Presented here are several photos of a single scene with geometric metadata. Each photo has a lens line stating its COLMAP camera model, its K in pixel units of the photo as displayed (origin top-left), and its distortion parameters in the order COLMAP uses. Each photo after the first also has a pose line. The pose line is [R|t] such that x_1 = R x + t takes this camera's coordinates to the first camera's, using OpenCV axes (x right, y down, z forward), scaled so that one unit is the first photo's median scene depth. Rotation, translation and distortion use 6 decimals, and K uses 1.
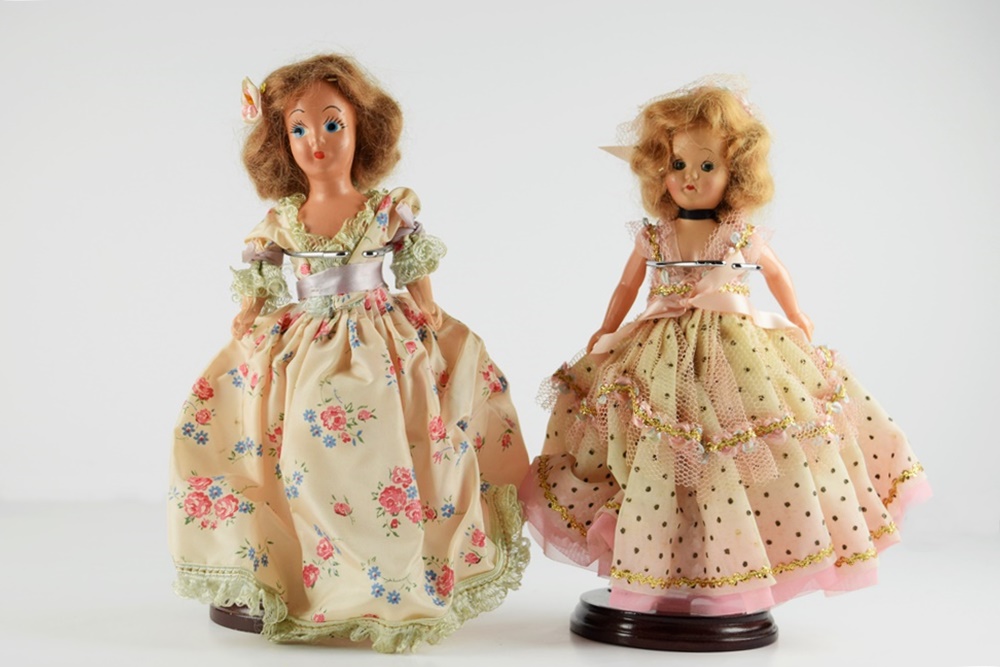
lens RADIAL K [[1406.9, 0, 497.2], [0, 1406.9, 339.3], [0, 0, 1]] dist [-0.032927, 0.000000]
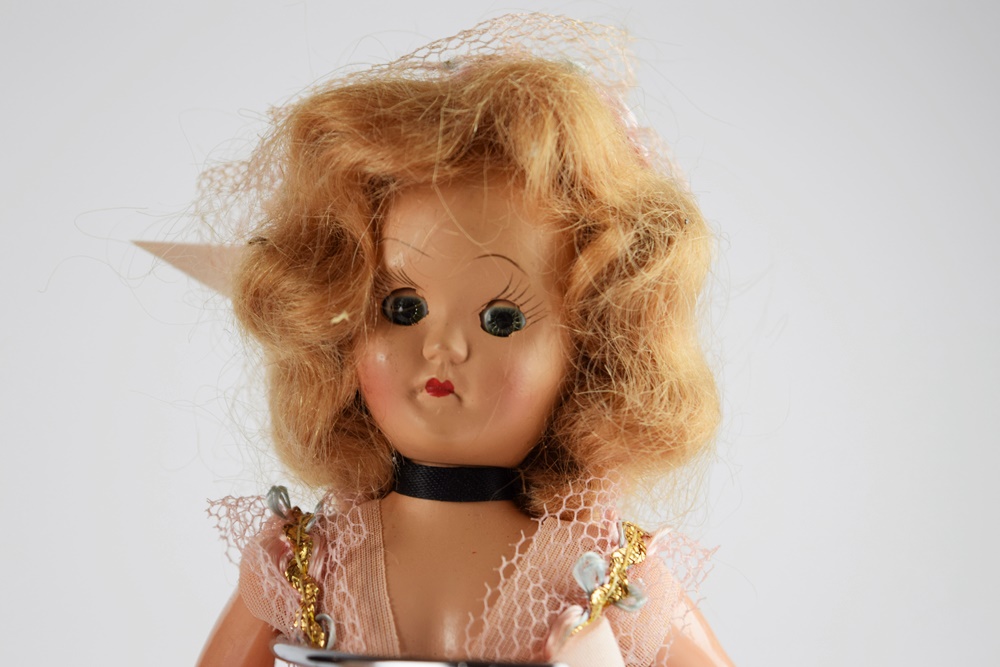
lens RADIAL K [[2258.4, 0, 502.7], [0, 2258.4, 334.0], [0, 0, 1]] dist [0.066710, 0.000000]
pose [[0.980753, 0.058065, 0.186420, 0.060575], [-0.029850, 0.988124, -0.150732, -0.047490], [-0.192959, 0.142266, 0.970839, 0.521937]]
